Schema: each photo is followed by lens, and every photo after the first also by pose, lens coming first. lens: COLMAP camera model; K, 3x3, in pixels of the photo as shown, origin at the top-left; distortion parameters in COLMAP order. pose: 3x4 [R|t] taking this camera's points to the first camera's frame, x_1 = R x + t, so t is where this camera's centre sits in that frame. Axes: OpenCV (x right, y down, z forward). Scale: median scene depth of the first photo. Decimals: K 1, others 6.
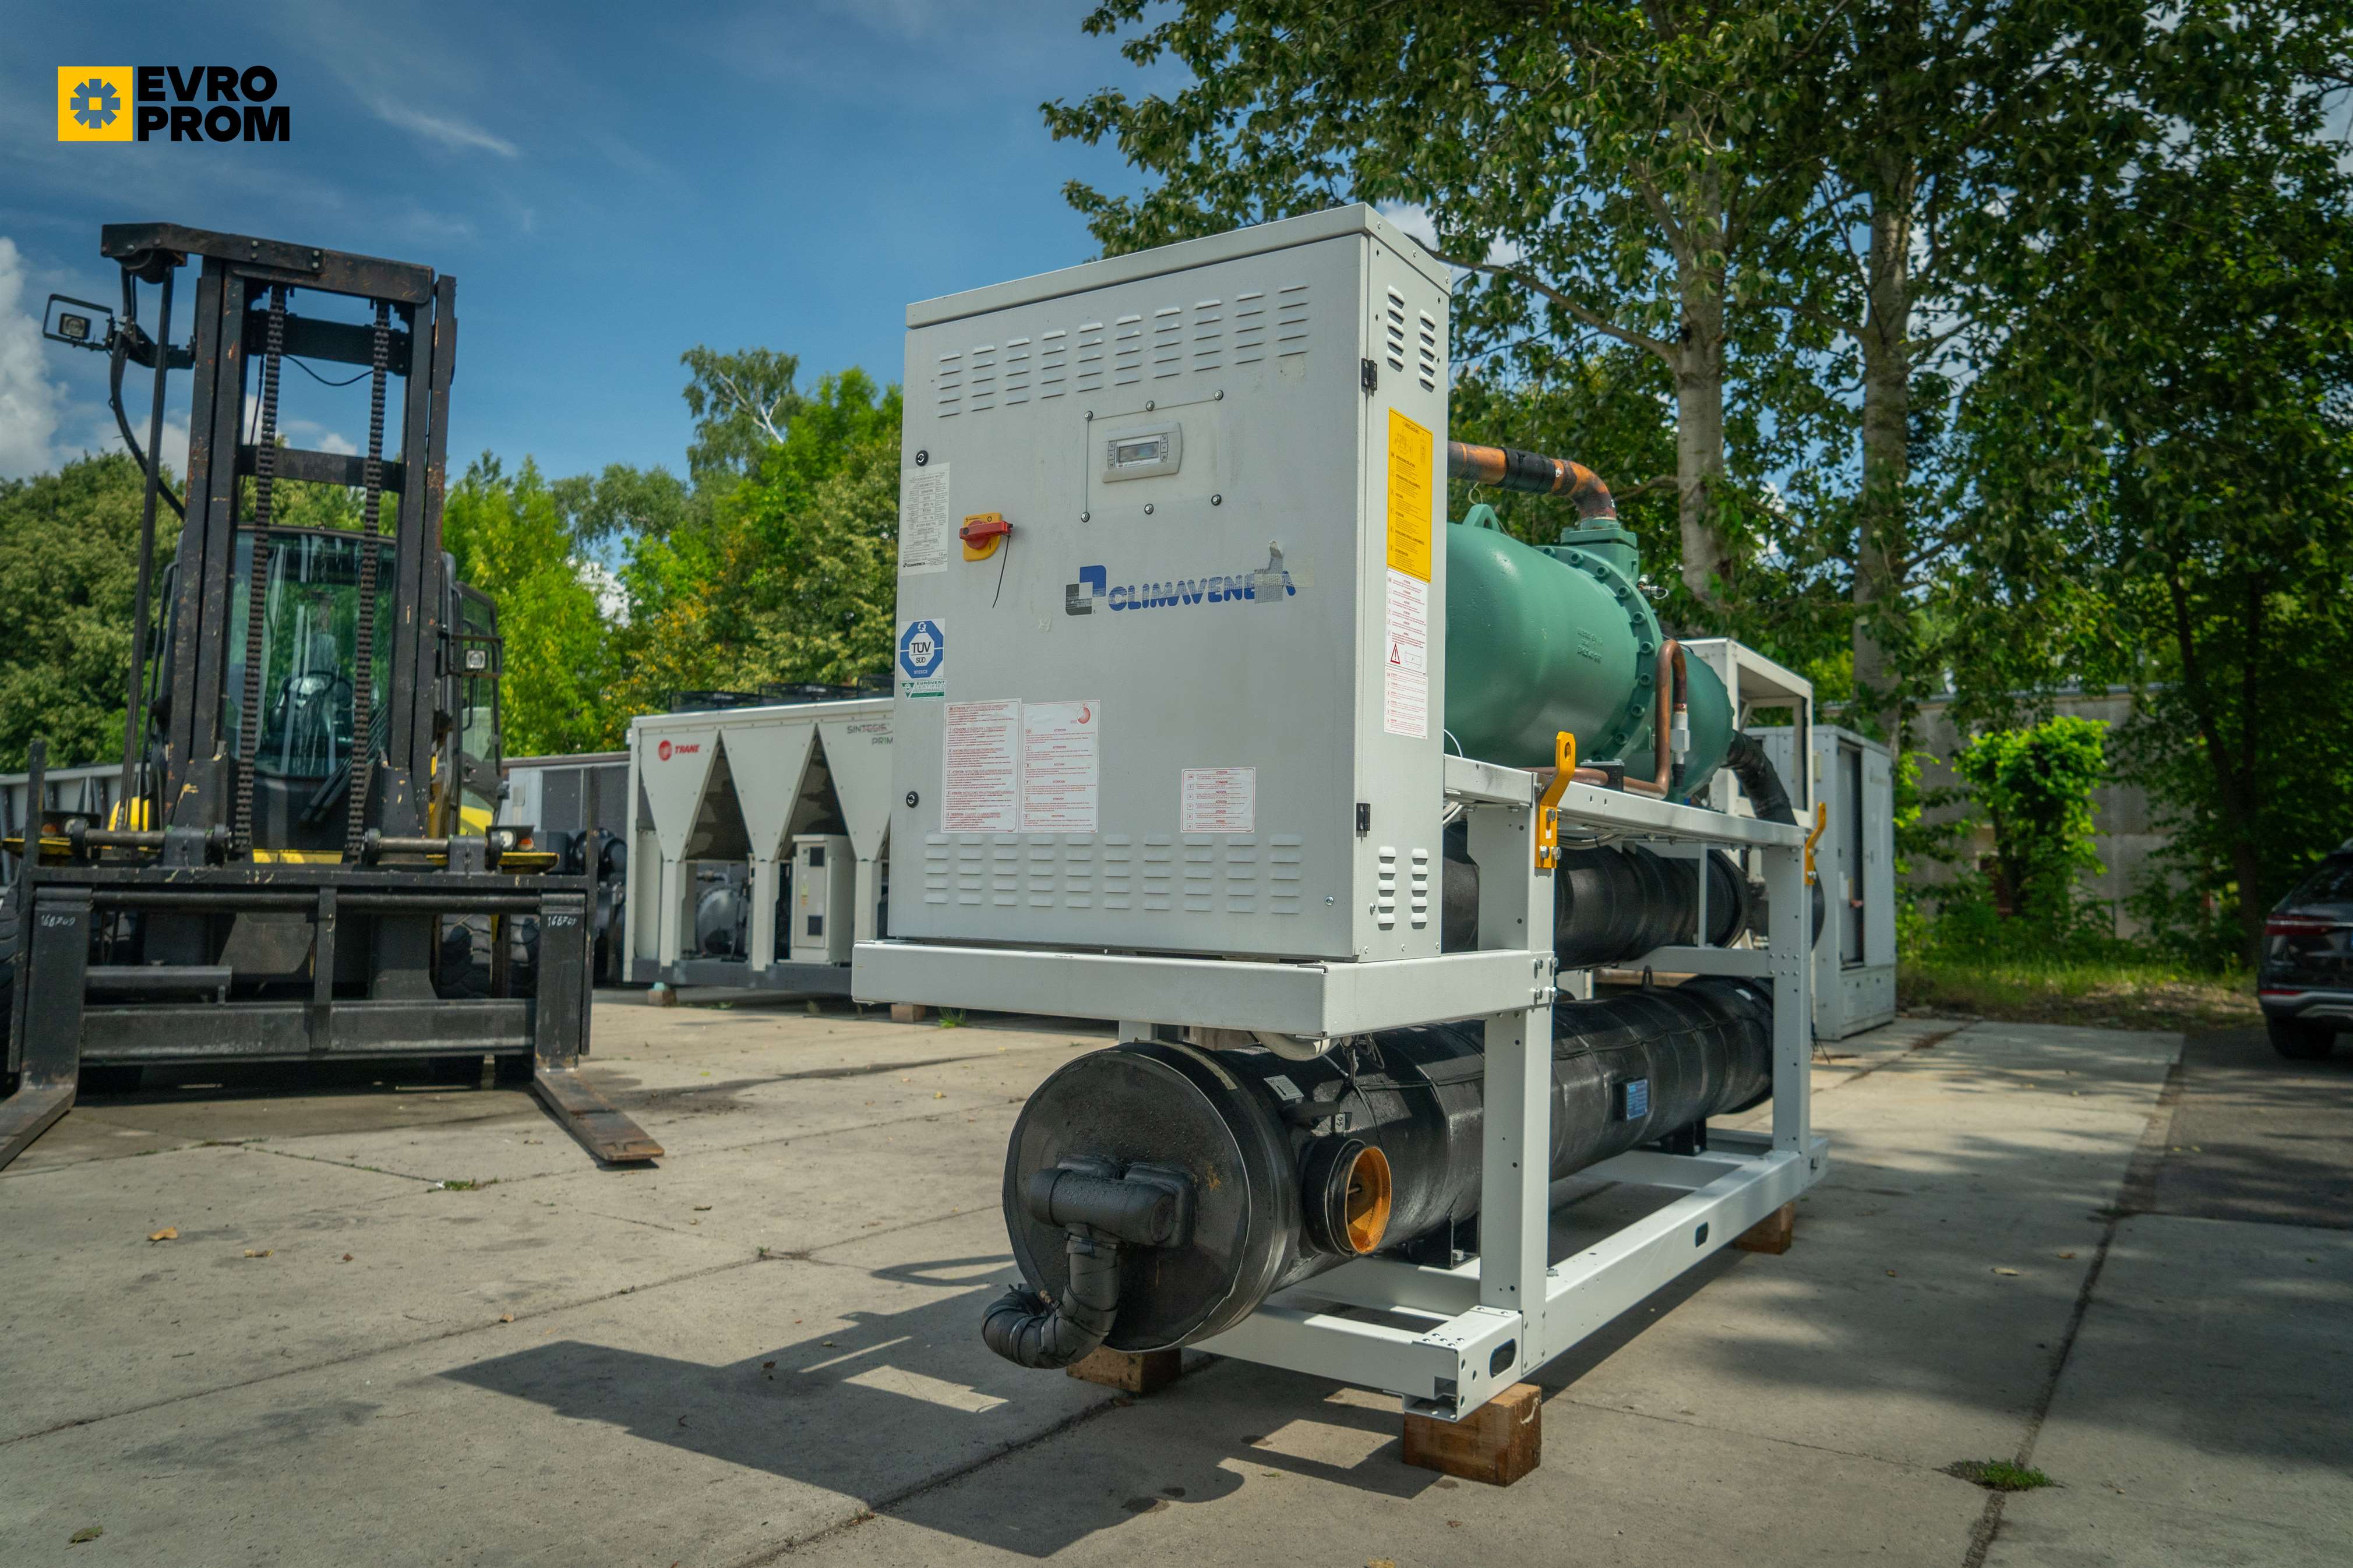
lens RADIAL K [[1637.0, 0, 1176.5], [0, 1637.0, 784.0], [0, 0, 1]] dist [-0.012572, 0.001090]
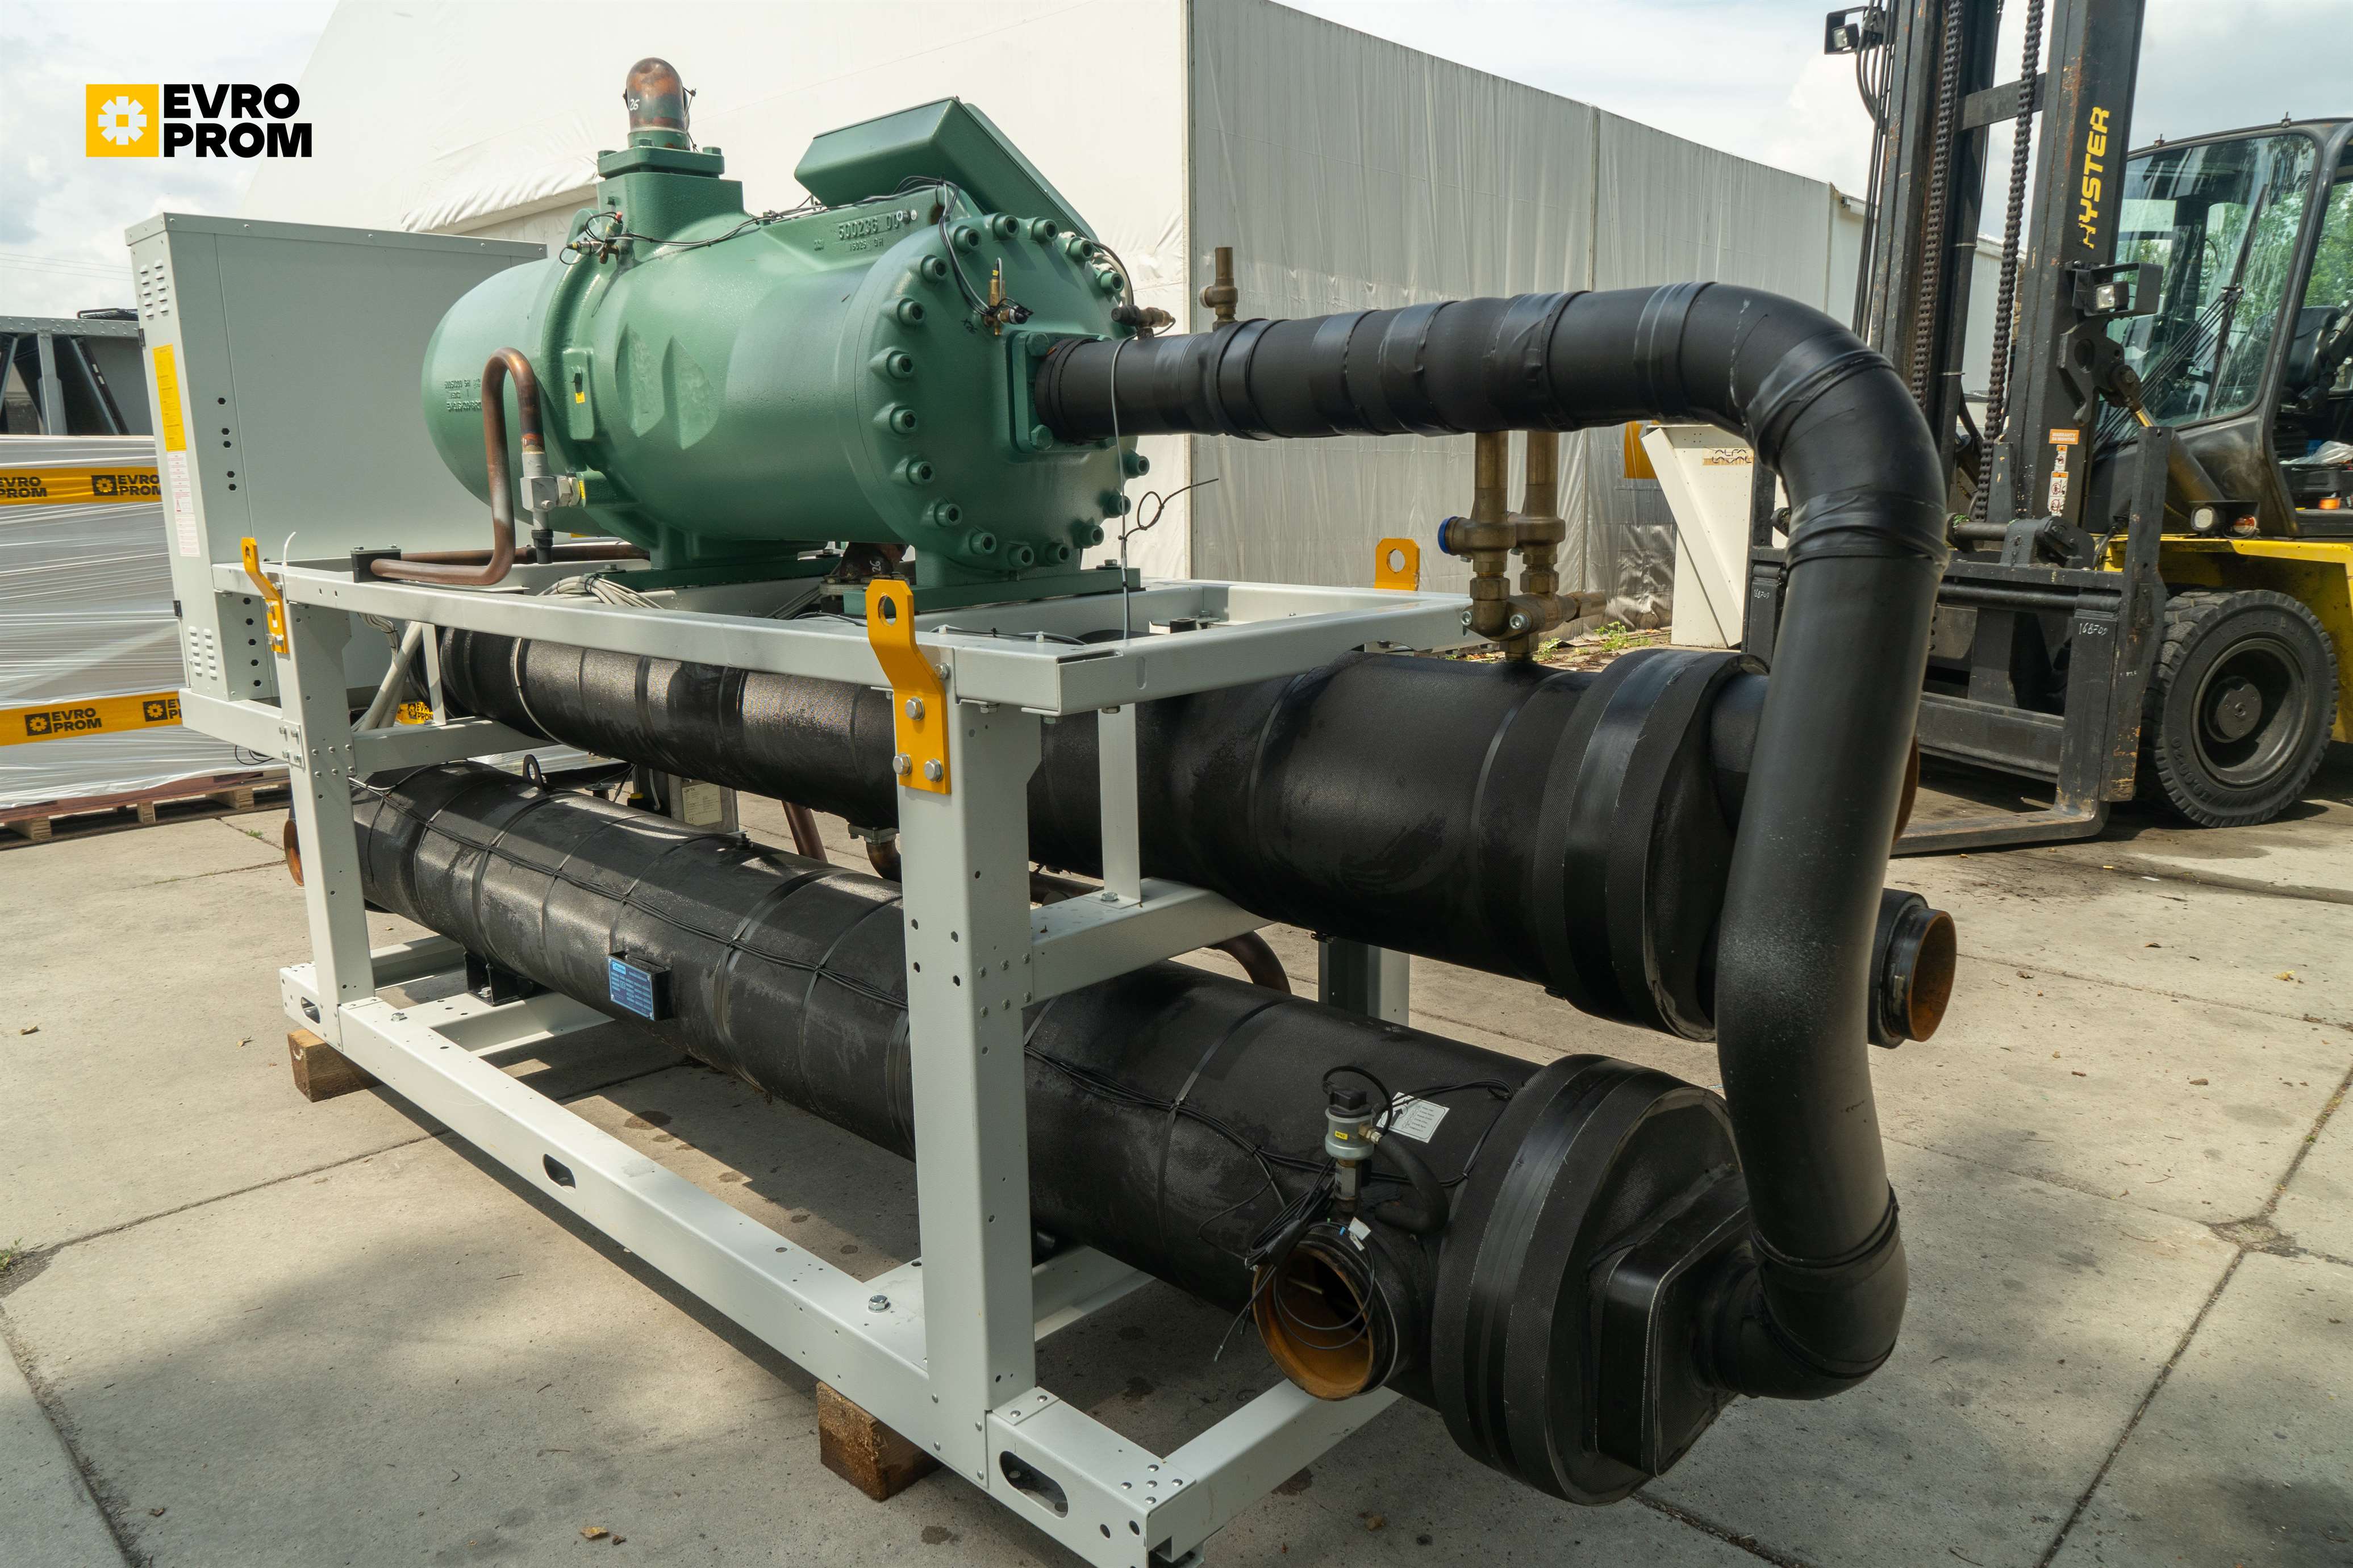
lens RADIAL K [[1623.8, 0, 1192.4], [0, 1623.8, 765.8], [0, 0, 1]] dist [-0.015055, 0.007783]
pose [[-0.187356, 0.164358, -0.968444, 0.499894], [0.063201, 0.985877, 0.155089, -0.000257], [0.980257, -0.032150, -0.195097, 0.755816]]
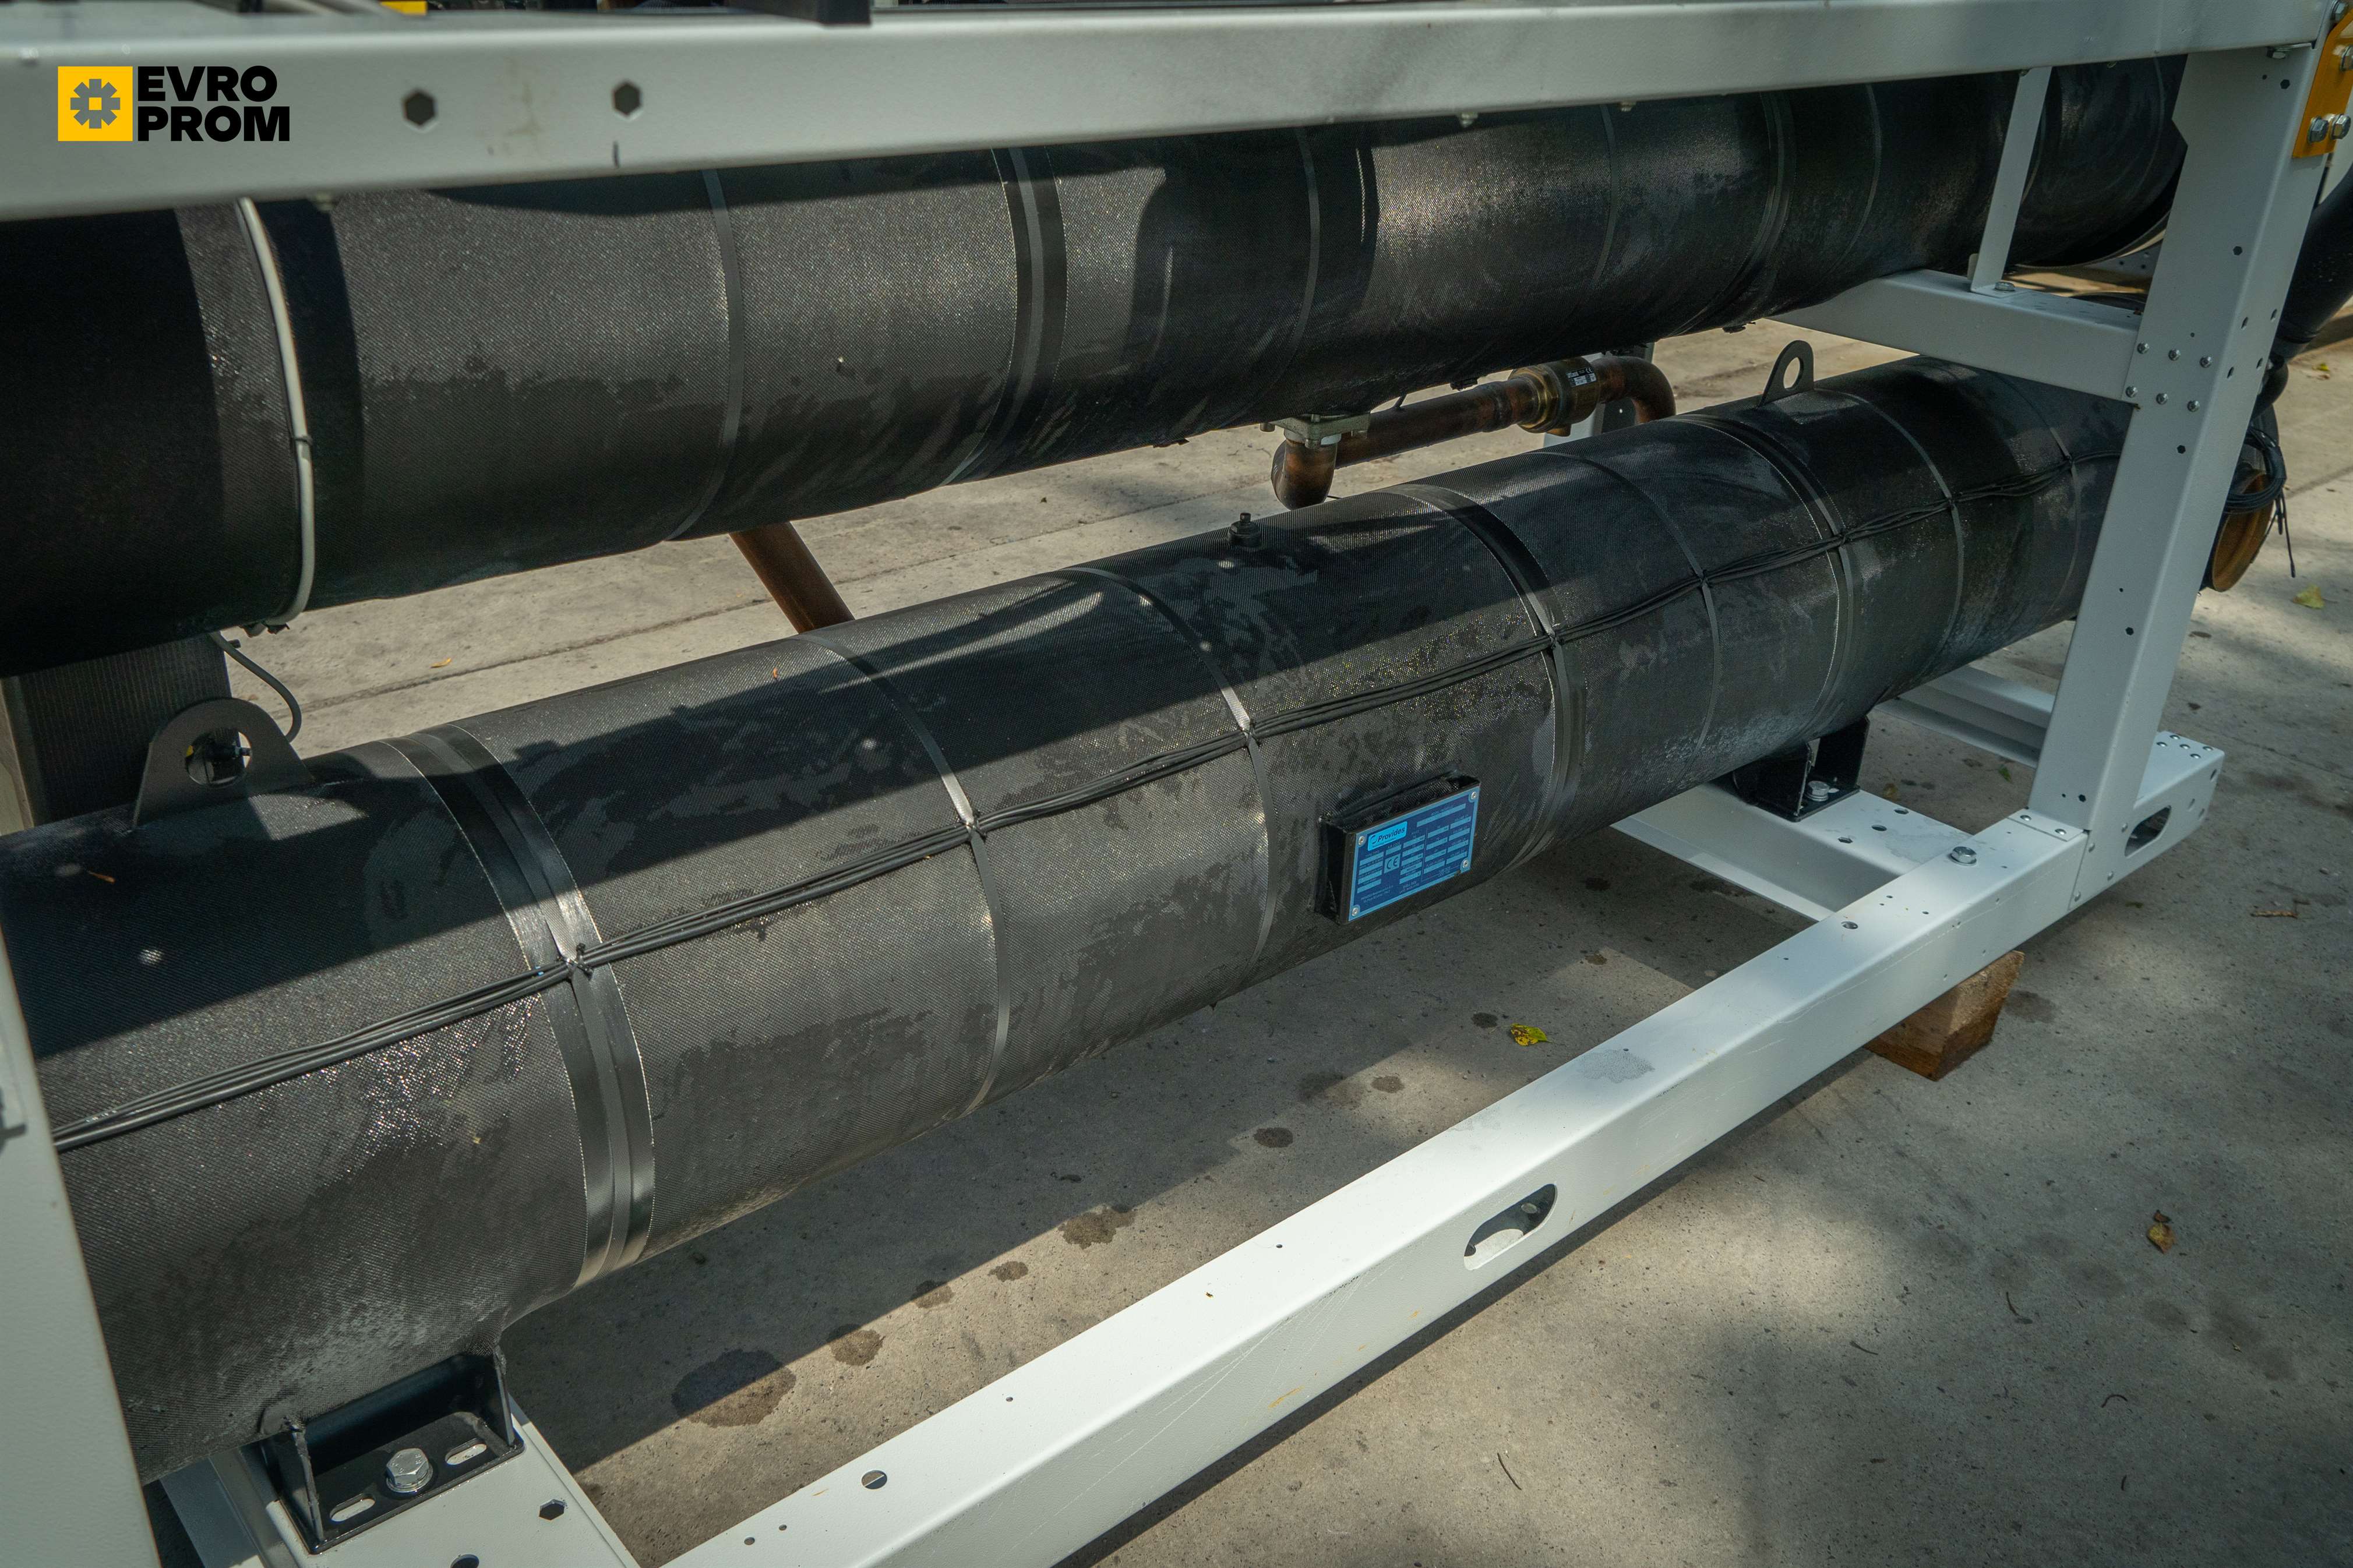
lens RADIAL K [[1937.4, 0, 1176.5], [0, 1937.4, 784.0], [0, 0, 1]] dist [-0.002114, -0.004978]
pose [[0.961424, 0.134590, -0.239894, 0.180105], [-0.000878, 0.873615, 0.486616, -0.013805], [0.275069, -0.467634, 0.840033, 0.347043]]
